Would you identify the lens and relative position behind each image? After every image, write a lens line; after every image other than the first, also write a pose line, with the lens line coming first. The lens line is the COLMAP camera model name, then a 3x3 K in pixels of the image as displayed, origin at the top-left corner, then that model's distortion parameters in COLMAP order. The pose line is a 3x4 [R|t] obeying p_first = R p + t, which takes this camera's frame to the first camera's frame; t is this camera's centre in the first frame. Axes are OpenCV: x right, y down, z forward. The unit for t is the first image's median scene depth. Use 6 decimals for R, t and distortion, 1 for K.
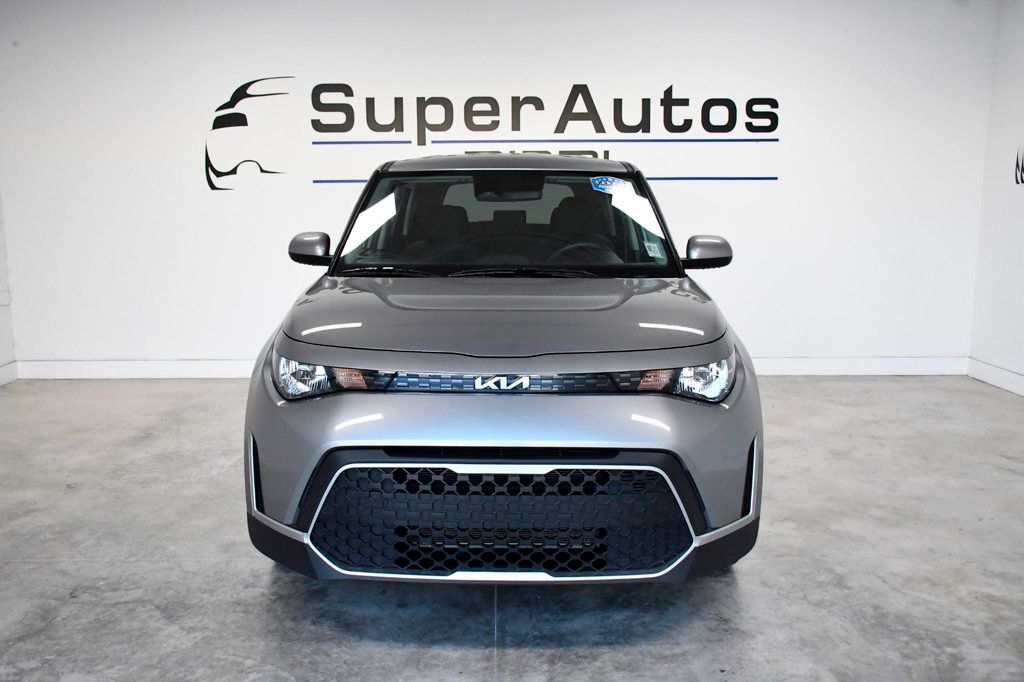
lens RADIAL K [[953.8, 0, 509.6], [0, 953.8, 332.4], [0, 0, 1]] dist [-0.006661, 0.000000]
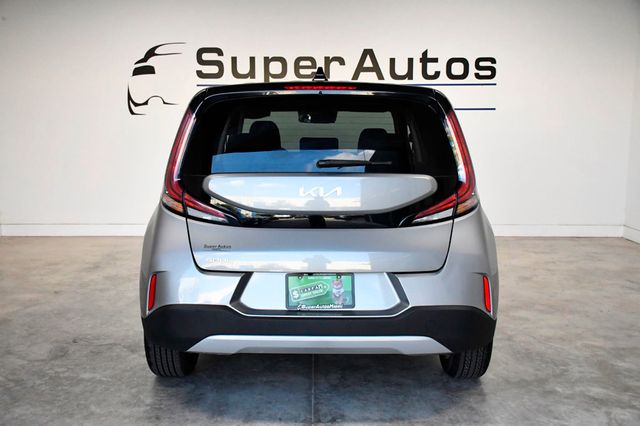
lens RADIAL K [[710.9, 0, 320.1], [0, 710.9, 202.1], [0, 0, 1]] dist [0.075466, 0.000000]
pose [[0.999977, 0.004904, -0.004588, 0.001551], [-0.005031, 0.999590, -0.028189, 0.024742], [0.004448, 0.028212, 0.999592, -0.164576]]
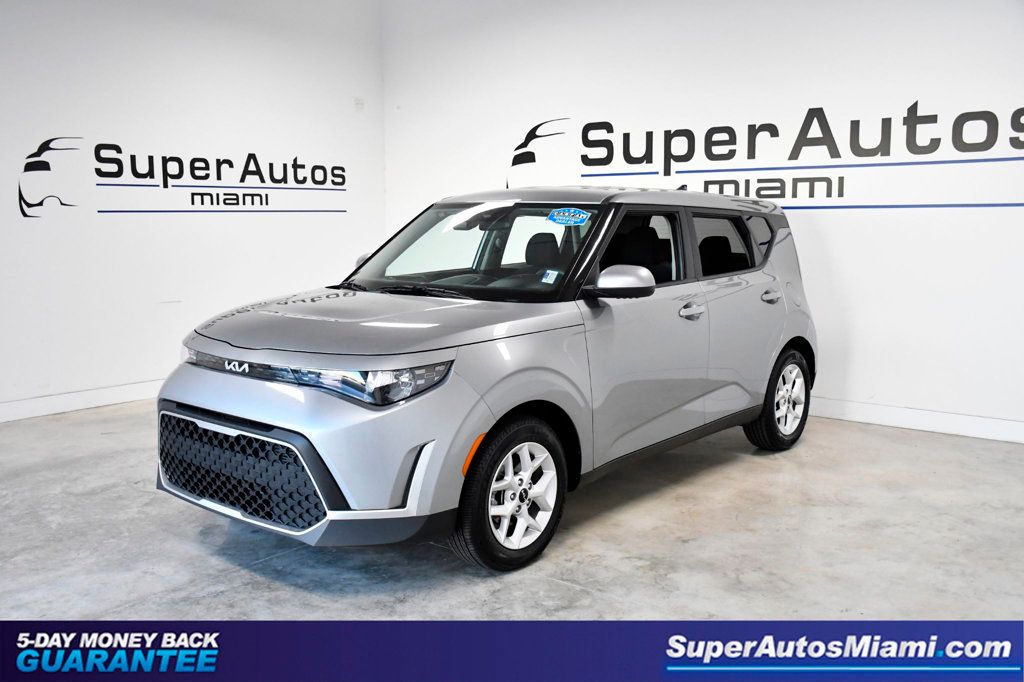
lens RADIAL K [[953.8, 0, 513.9], [0, 953.8, 341.4], [0, 0, 1]] dist [-0.006661, 0.000000]
pose [[0.770214, 0.084757, -0.632128, 0.462718], [-0.095392, 0.995291, 0.017221, -0.016339], [0.630611, 0.047036, 0.774672, 0.087452]]
